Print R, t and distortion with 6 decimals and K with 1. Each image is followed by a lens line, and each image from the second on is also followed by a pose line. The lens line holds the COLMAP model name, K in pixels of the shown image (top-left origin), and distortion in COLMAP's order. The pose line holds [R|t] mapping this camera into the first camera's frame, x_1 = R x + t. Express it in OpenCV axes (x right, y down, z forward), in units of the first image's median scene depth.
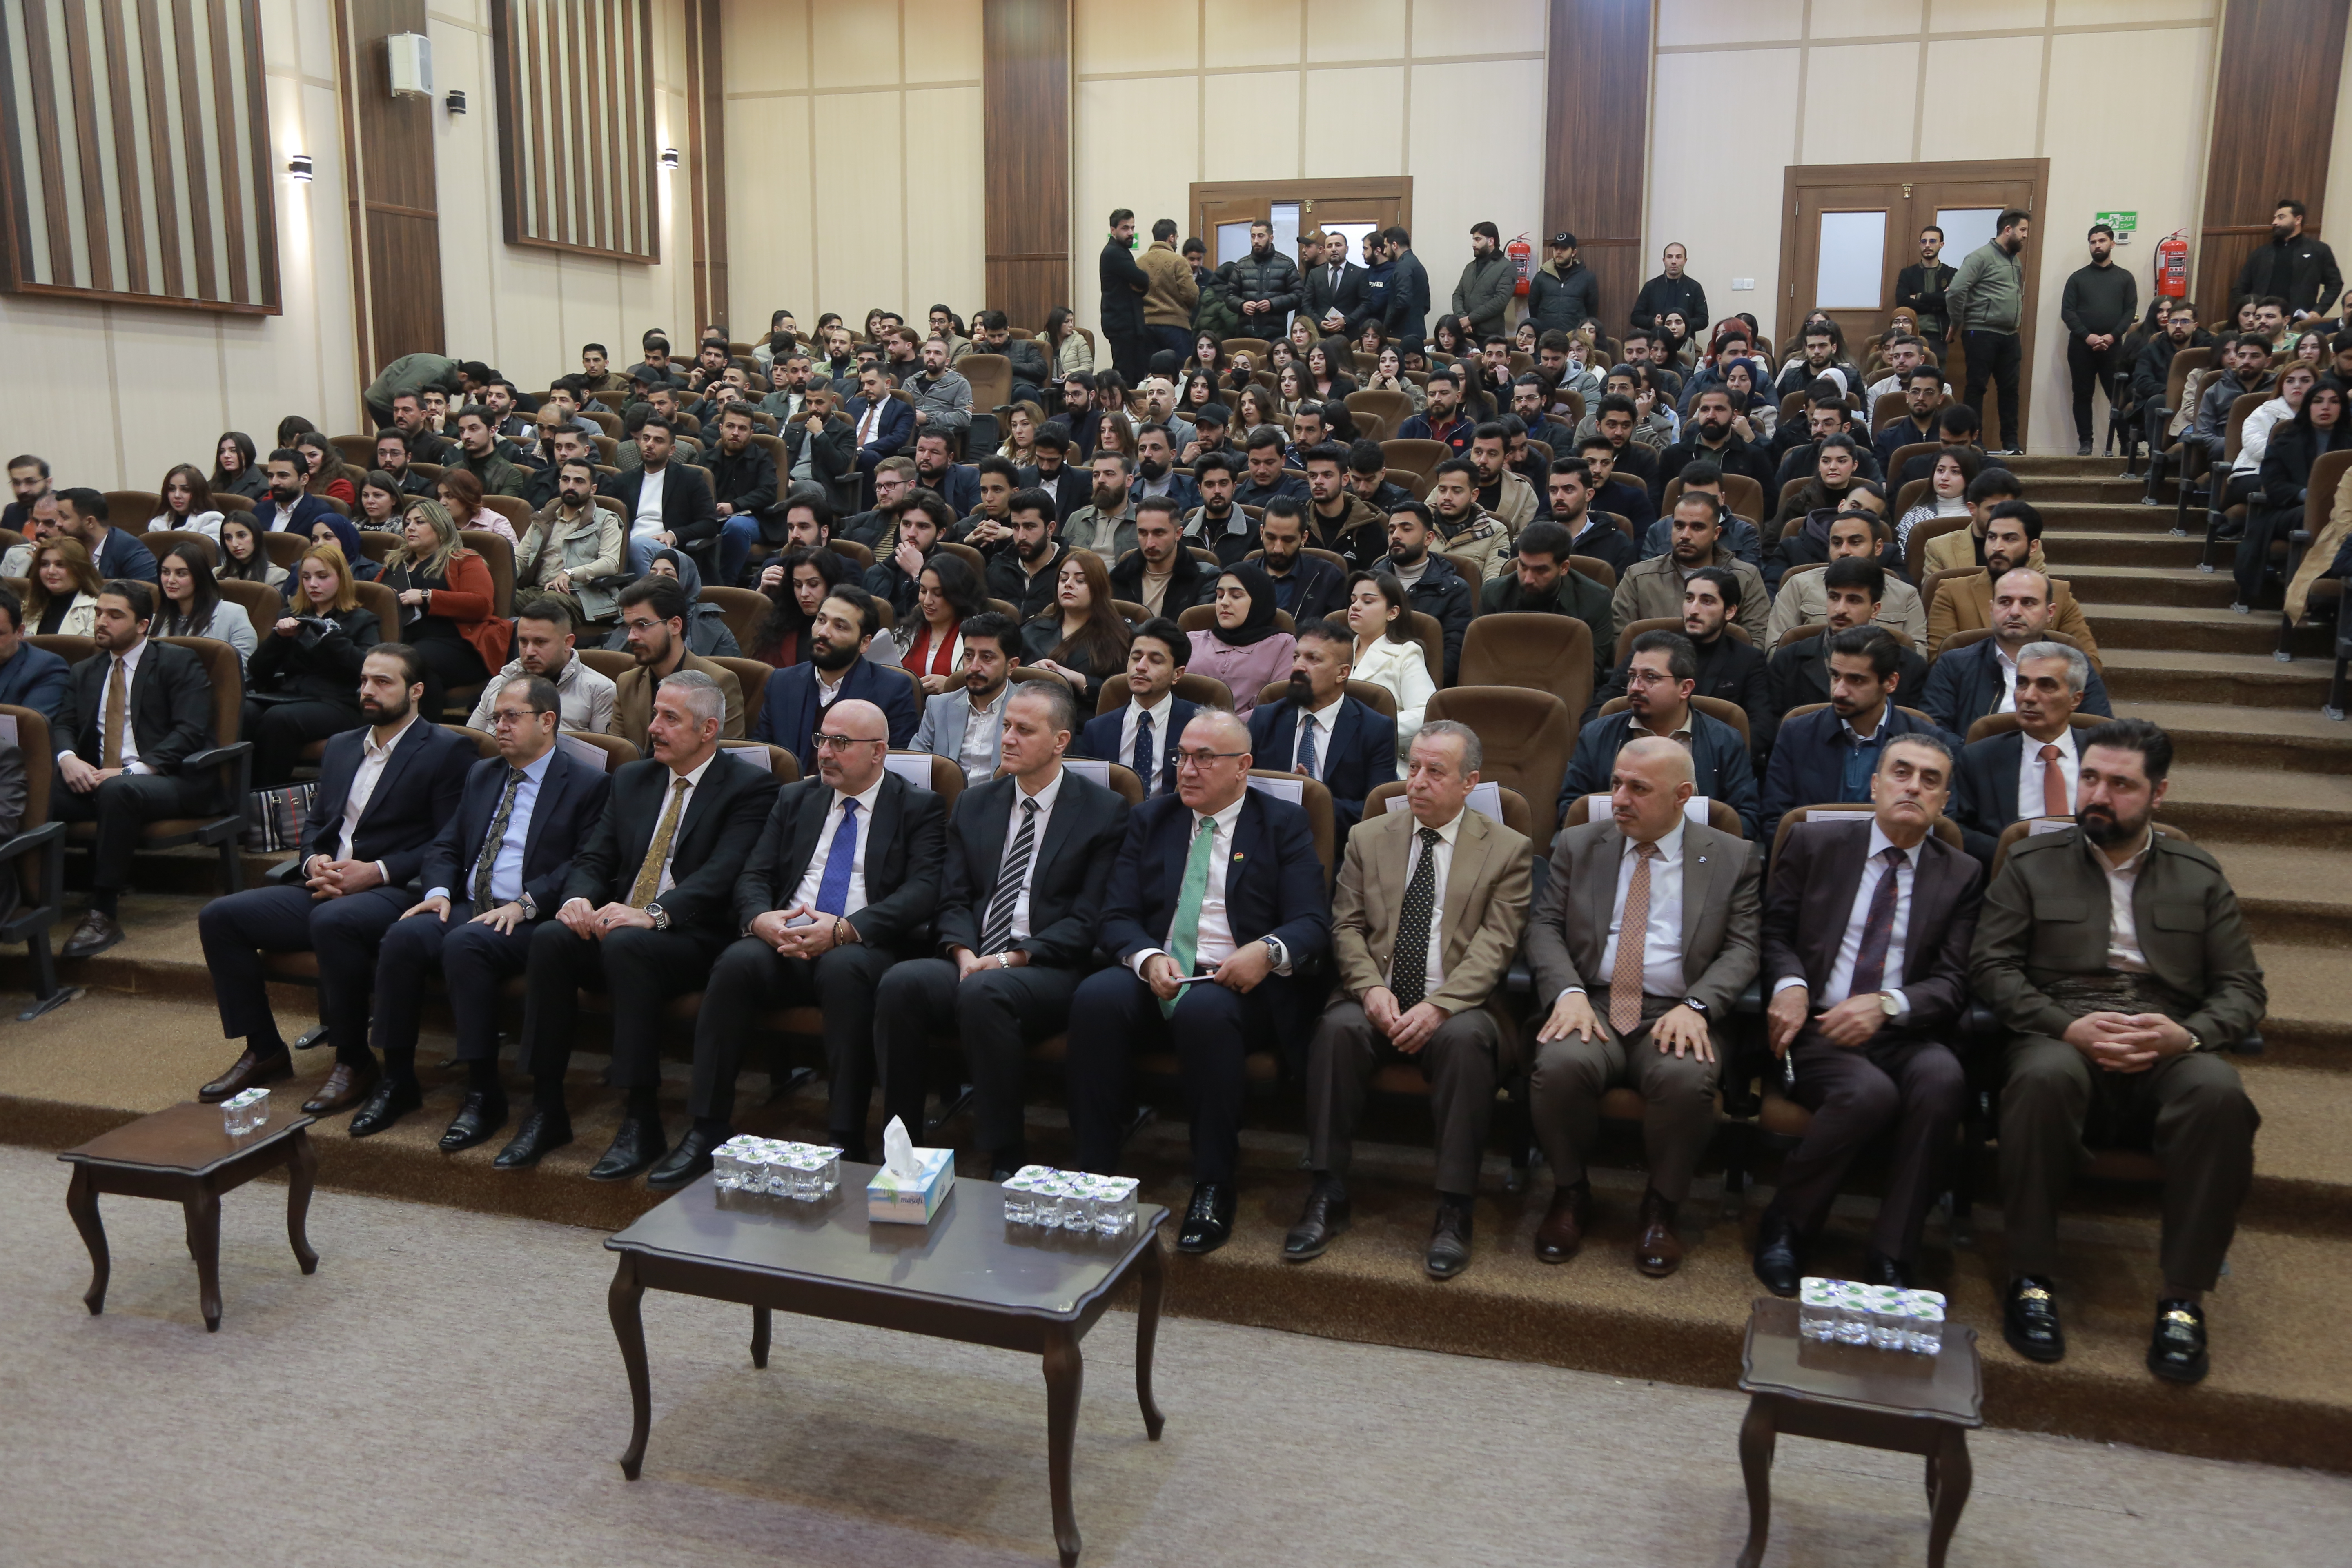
lens RADIAL K [[1946.2, 0, 1162.7], [0, 1946.2, 795.9], [0, 0, 1]] dist [-0.010453, 0.020688]
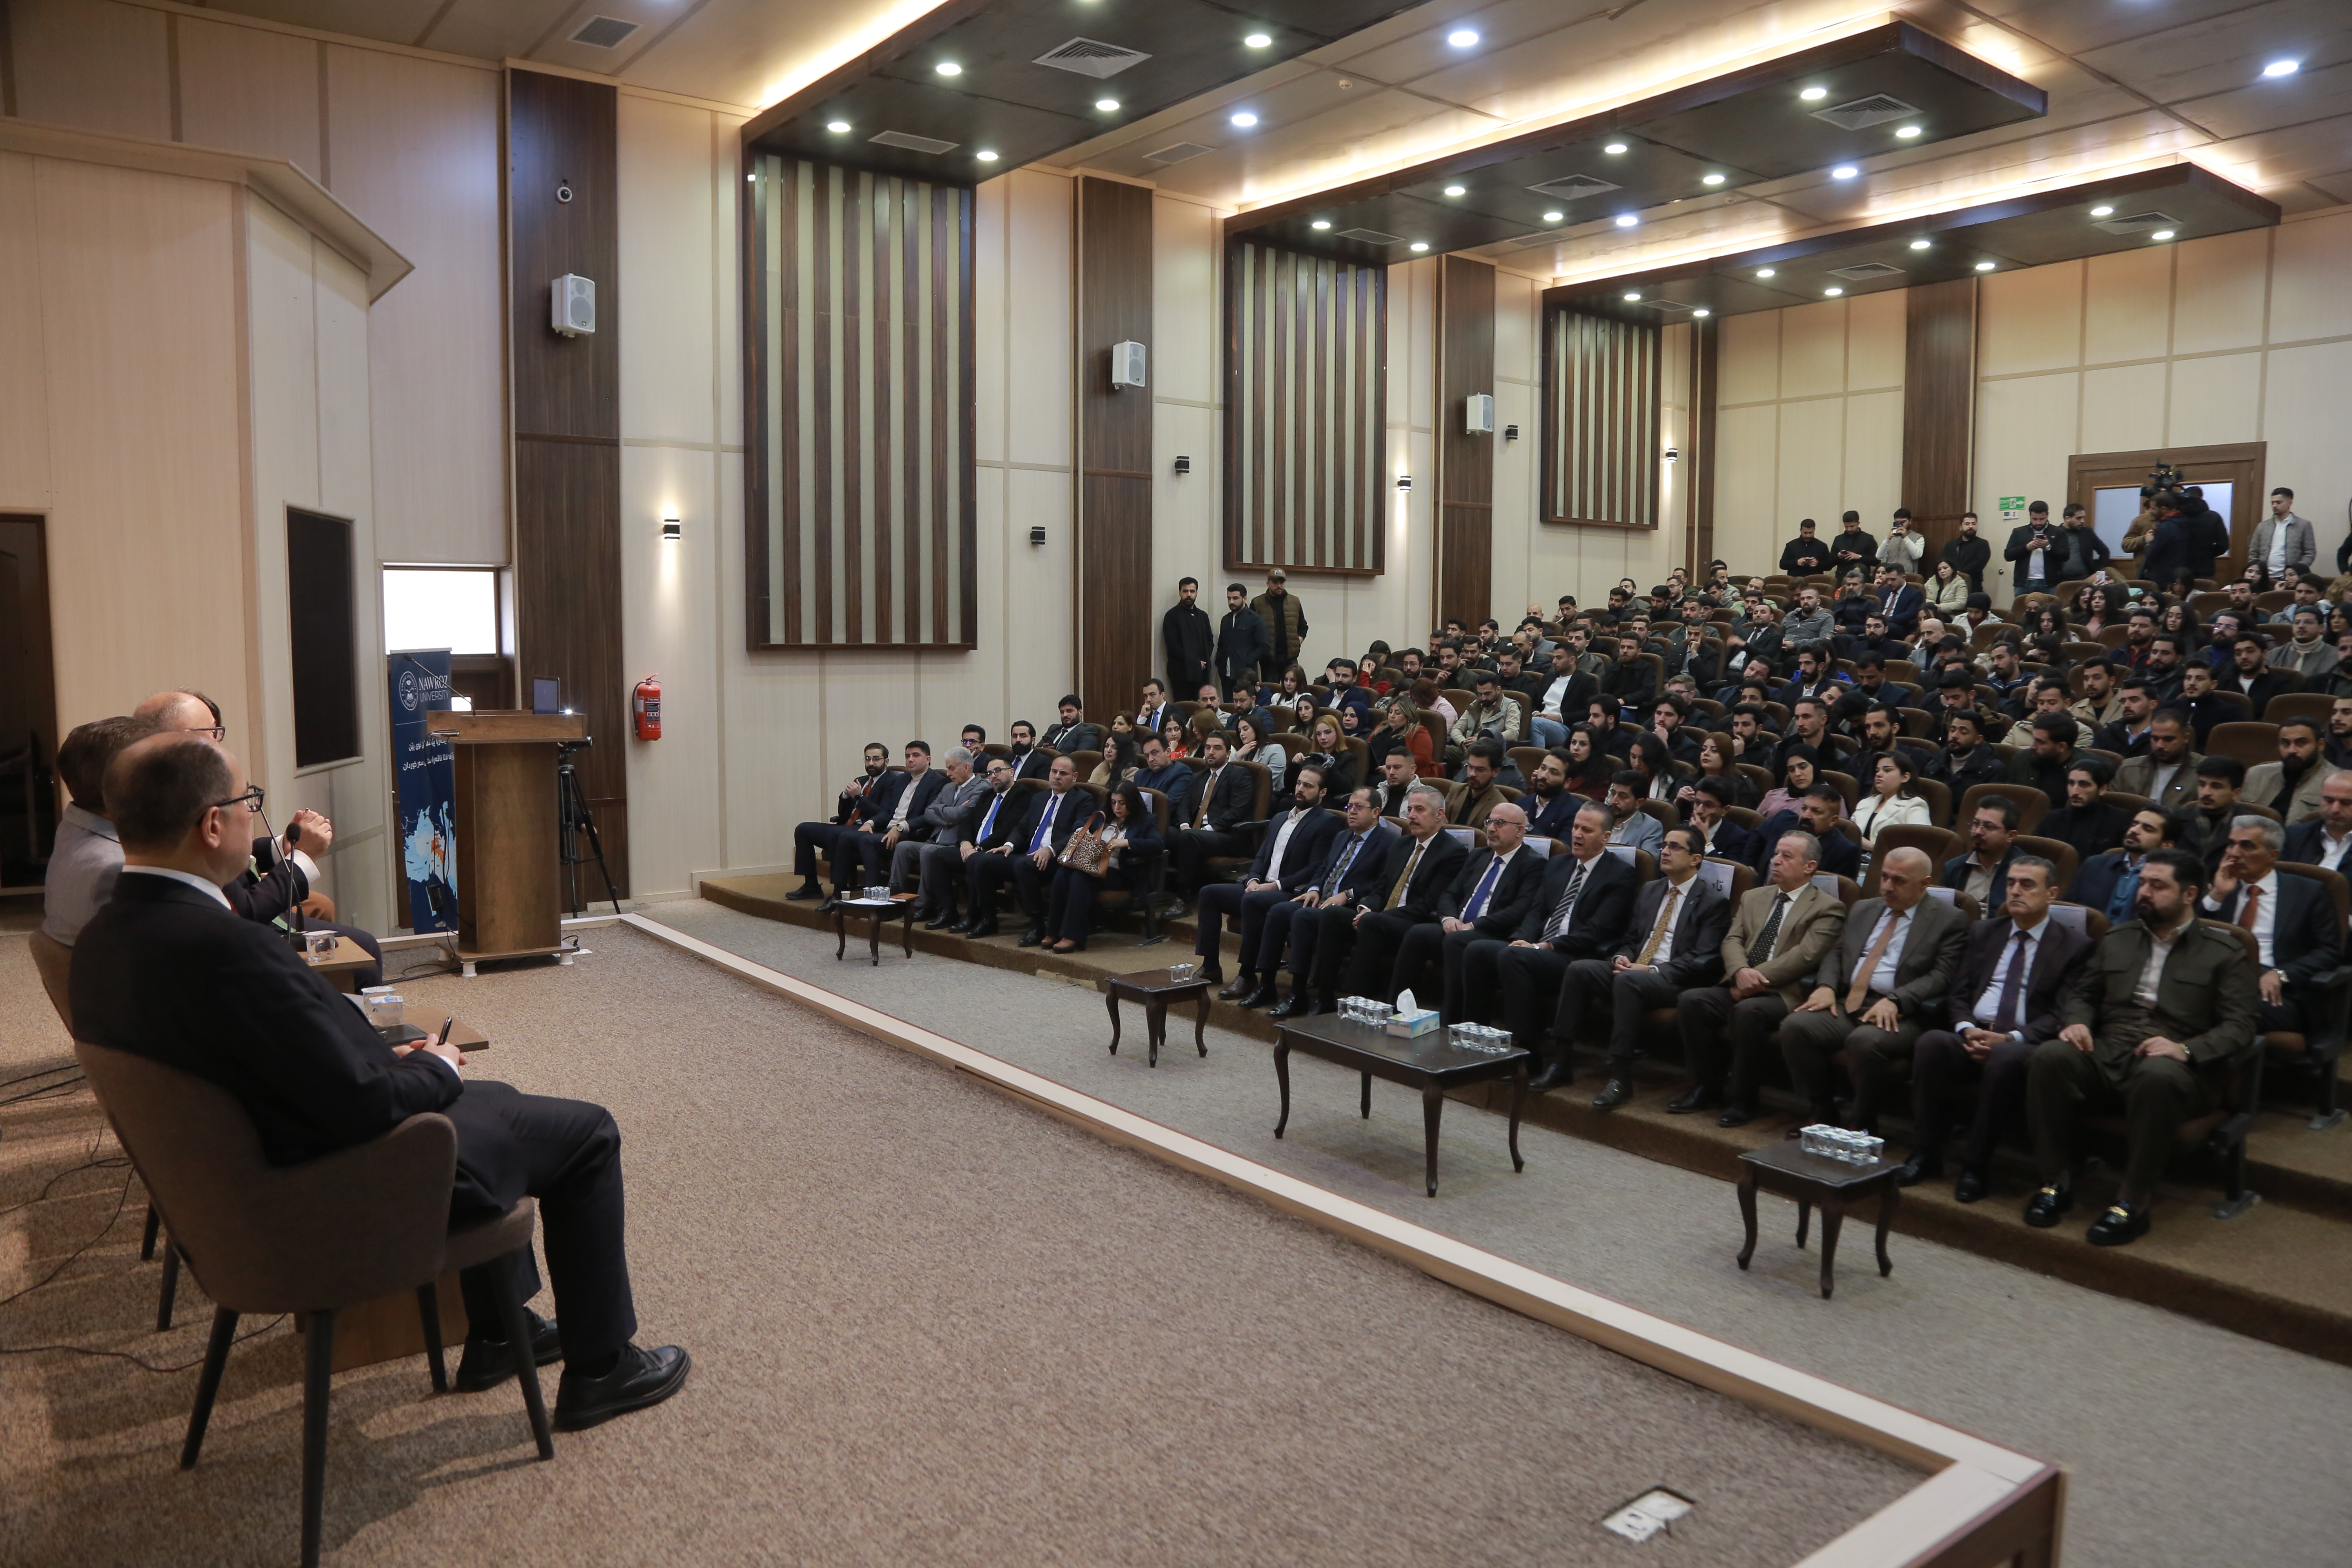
lens RADIAL K [[1653.6, 0, 1176.4], [0, 1653.6, 776.1], [0, 0, 1]] dist [-0.065736, 0.017654]
pose [[0.815915, 0.050808, -0.575935, 0.195543], [-0.110381, 0.991498, -0.068906, 0.026961], [0.567537, 0.119794, 0.814587, -0.175745]]
